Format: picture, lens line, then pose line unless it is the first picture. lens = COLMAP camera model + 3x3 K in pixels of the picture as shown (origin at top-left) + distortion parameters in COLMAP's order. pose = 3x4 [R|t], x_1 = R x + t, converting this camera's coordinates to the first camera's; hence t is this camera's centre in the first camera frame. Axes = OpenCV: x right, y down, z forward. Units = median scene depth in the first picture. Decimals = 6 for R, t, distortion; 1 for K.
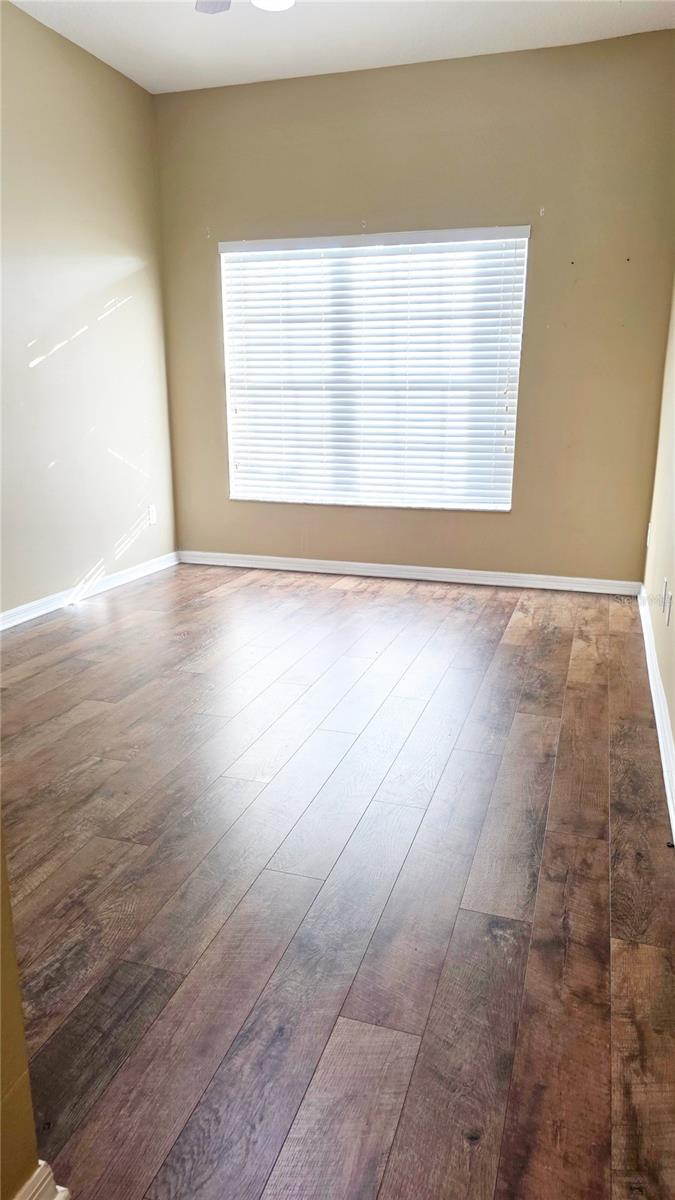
lens RADIAL K [[800.1, 0, 337.5], [0, 800.1, 600.0], [0, 0, 1]] dist [0.057359, -0.001015]
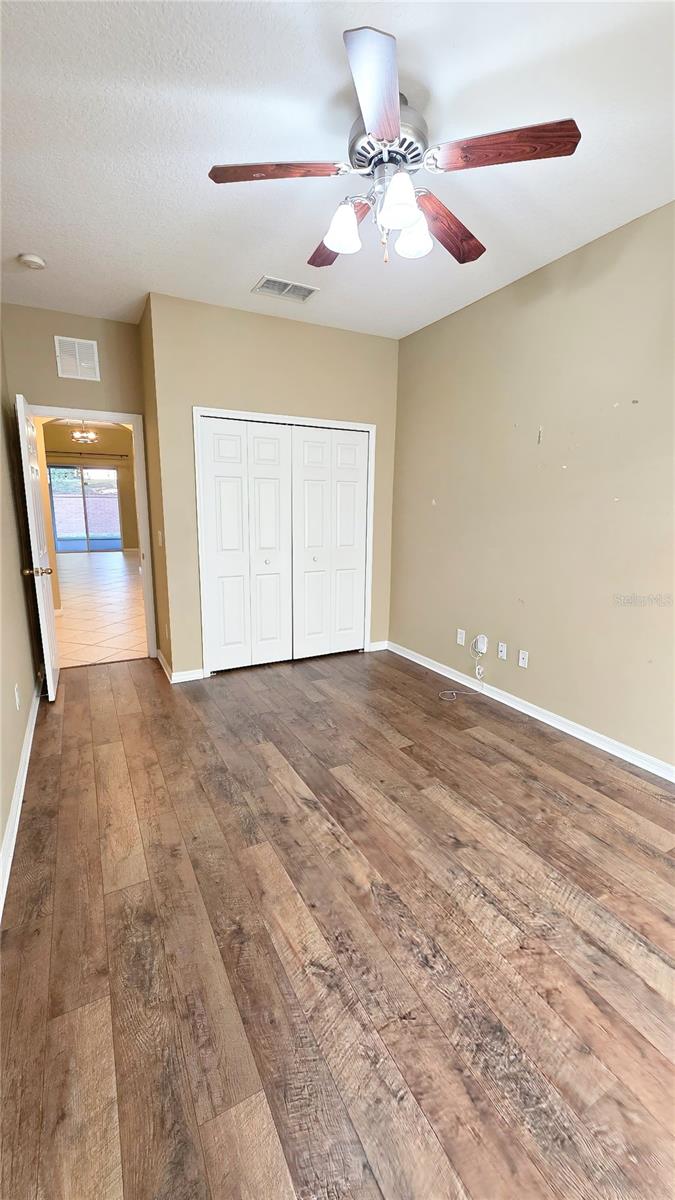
lens RADIAL K [[479.3, 0, 337.5], [0, 479.3, 600.0], [0, 0, 1]] dist [-0.000107, -0.000099]
pose [[-0.690673, 0.138946, -0.709694, 0.416159], [-0.186165, 0.914132, 0.360147, -0.435652], [0.698794, 0.380864, -0.605499, 1.317894]]
